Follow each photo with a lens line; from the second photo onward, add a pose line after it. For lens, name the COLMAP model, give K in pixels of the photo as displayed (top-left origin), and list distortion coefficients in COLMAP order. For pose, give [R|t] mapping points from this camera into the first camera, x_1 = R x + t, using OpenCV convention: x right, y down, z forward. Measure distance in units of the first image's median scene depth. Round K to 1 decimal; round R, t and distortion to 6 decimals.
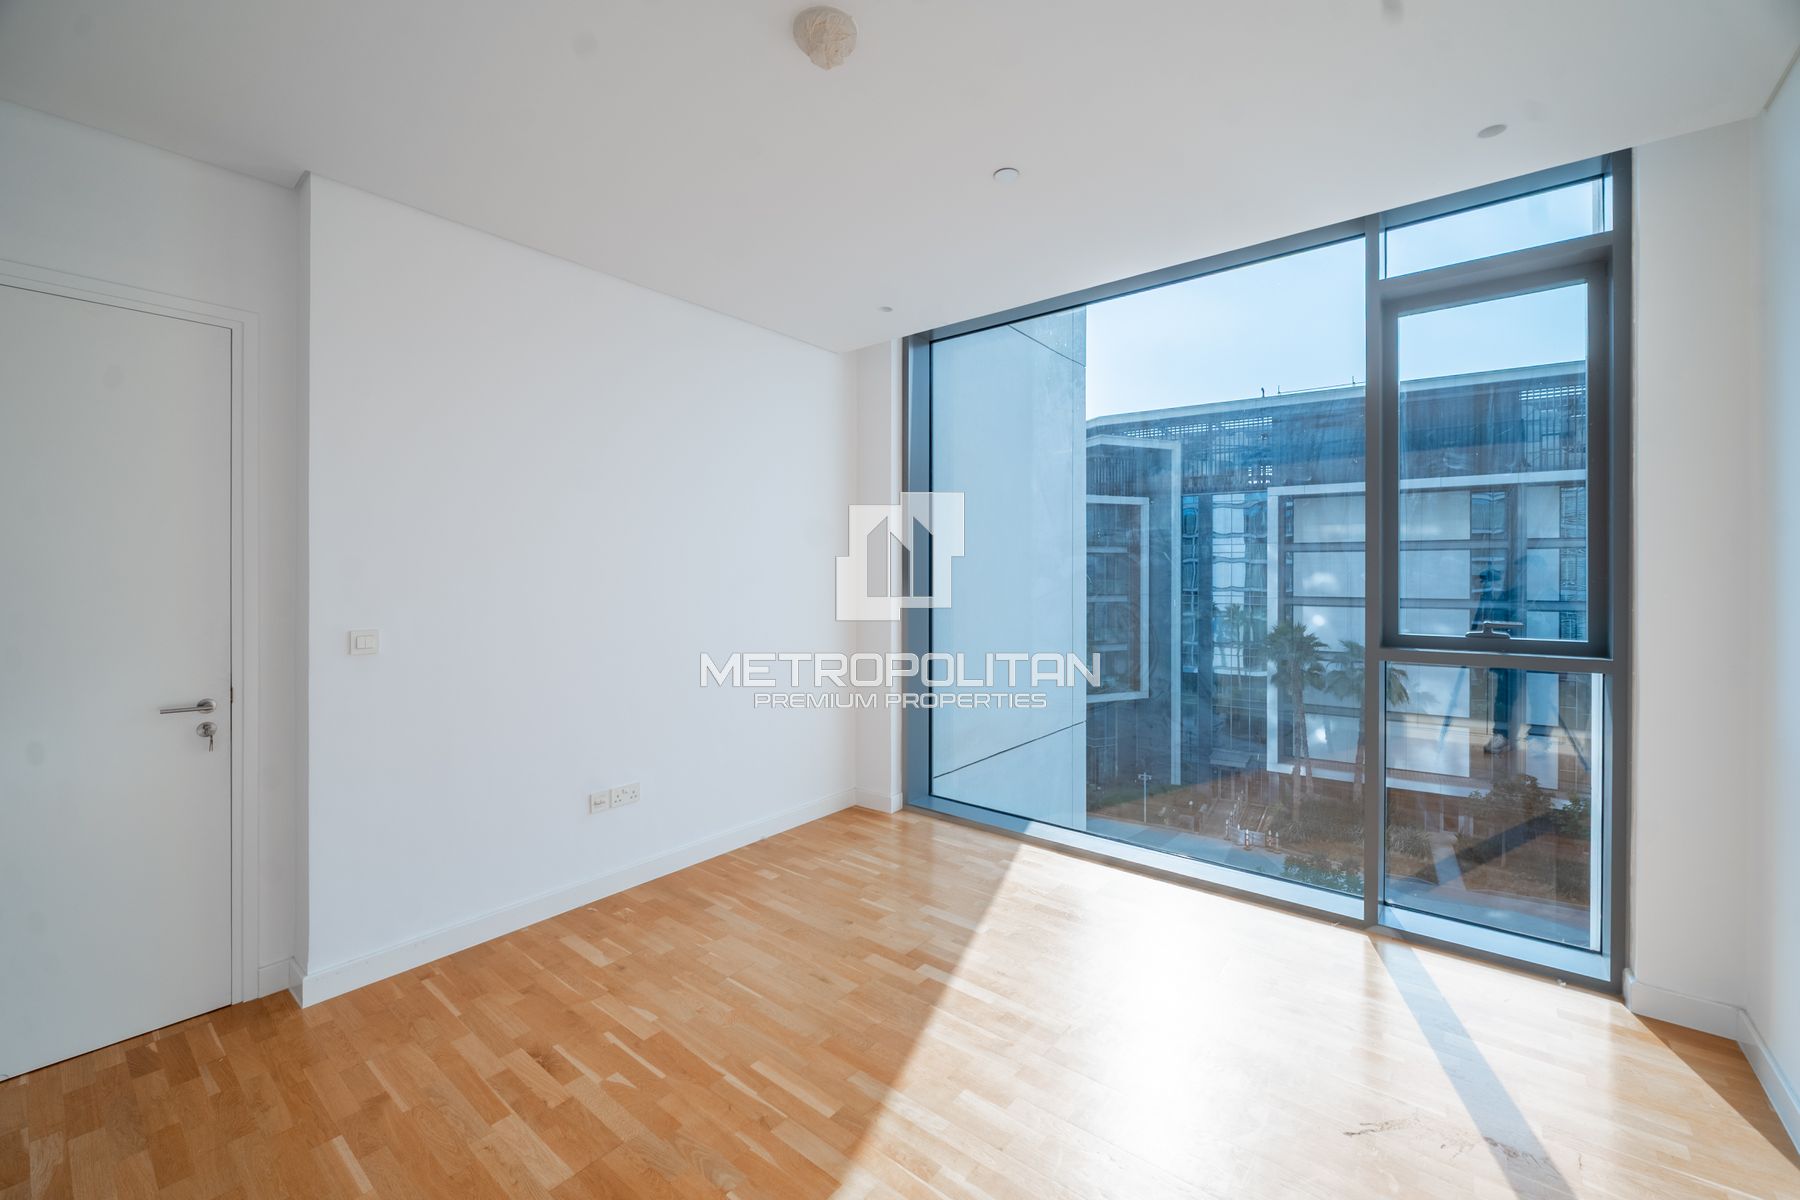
lens RADIAL K [[735.2, 0, 899.4], [0, 735.2, 574.2], [0, 0, 1]] dist [0.019159, -0.005658]
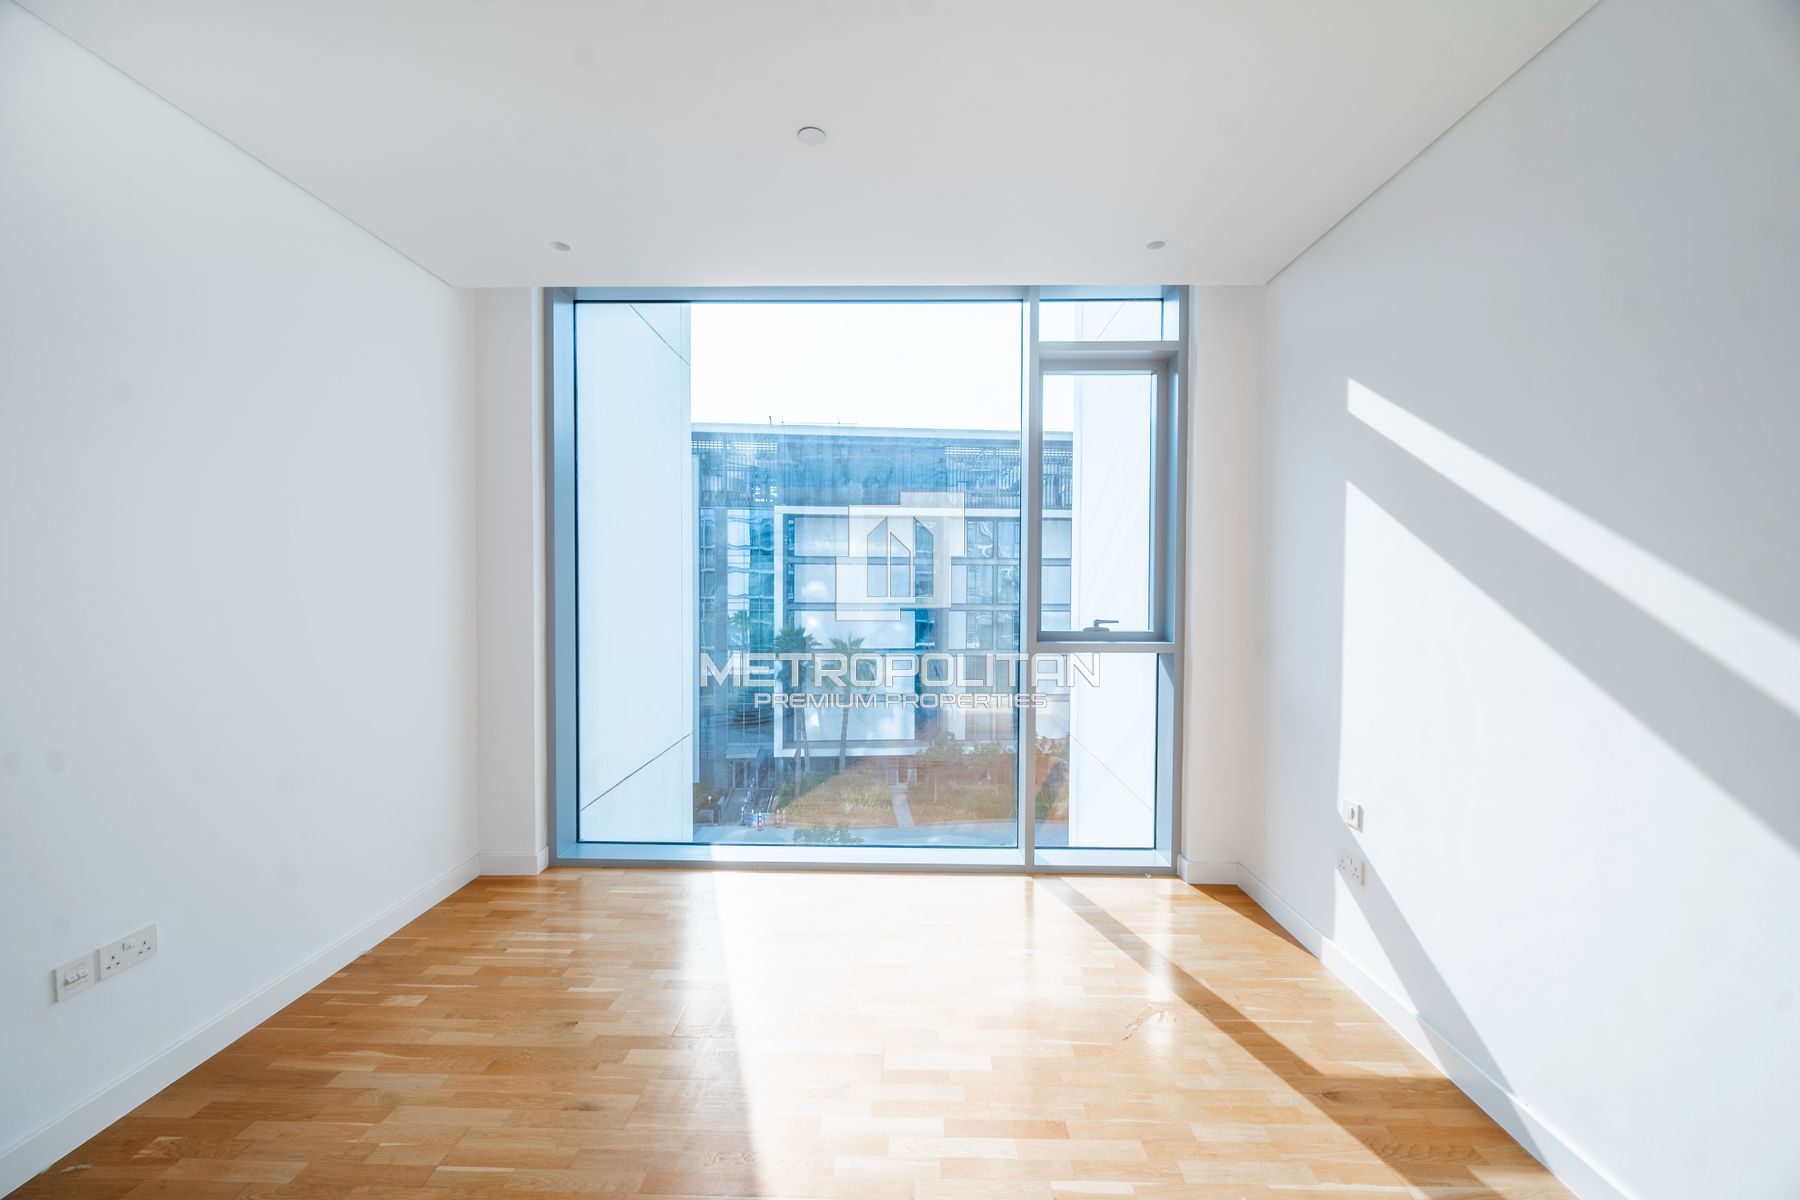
lens RADIAL K [[720.9, 0, 900.0], [0, 720.9, 600.0], [0, 0, 1]] dist [0.001700, 0.000078]
pose [[0.791910, -0.010302, 0.610551, -0.168083], [-0.004336, 0.999738, 0.022492, 0.001855], [-0.610623, -0.020460, 0.791657, 0.124569]]
